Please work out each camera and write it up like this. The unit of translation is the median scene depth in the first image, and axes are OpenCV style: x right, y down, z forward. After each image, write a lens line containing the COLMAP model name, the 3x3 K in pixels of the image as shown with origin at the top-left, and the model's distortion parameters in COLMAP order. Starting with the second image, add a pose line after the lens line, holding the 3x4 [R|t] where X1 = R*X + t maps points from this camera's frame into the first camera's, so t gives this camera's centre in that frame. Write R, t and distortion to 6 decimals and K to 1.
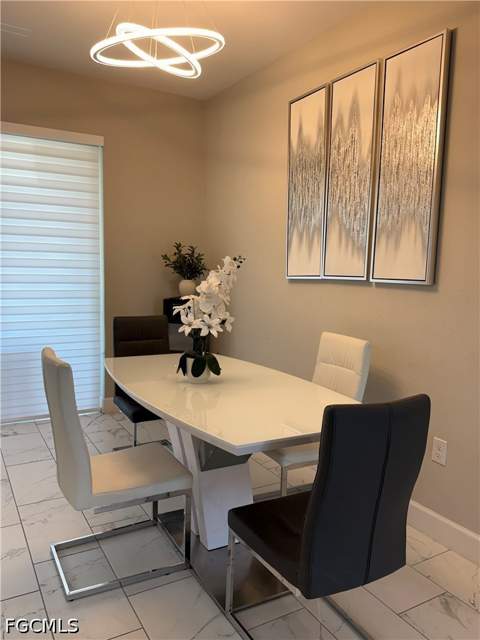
lens RADIAL K [[503.5, 0, 240.1], [0, 503.5, 321.2], [0, 0, 1]] dist [-0.003371, -0.003121]
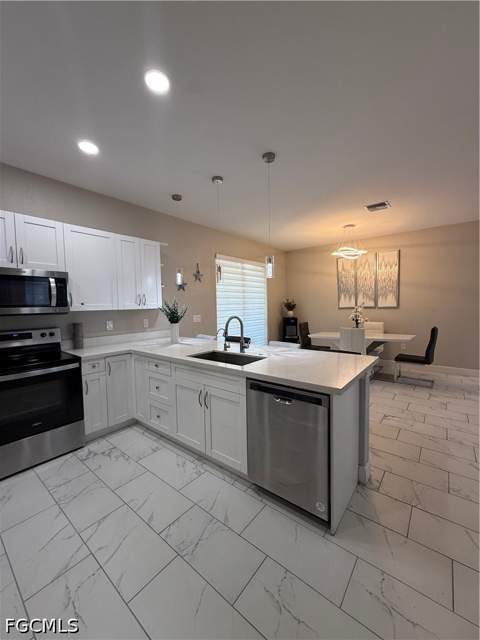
lens RADIAL K [[254.7, 0, 239.3], [0, 254.7, 317.8], [0, 0, 1]] dist [0.001788, -0.000317]
pose [[0.931230, -0.061885, 0.359139, -1.462075], [0.081213, 0.995935, -0.038966, -0.009416], [-0.355268, 0.065453, 0.932470, -0.462214]]
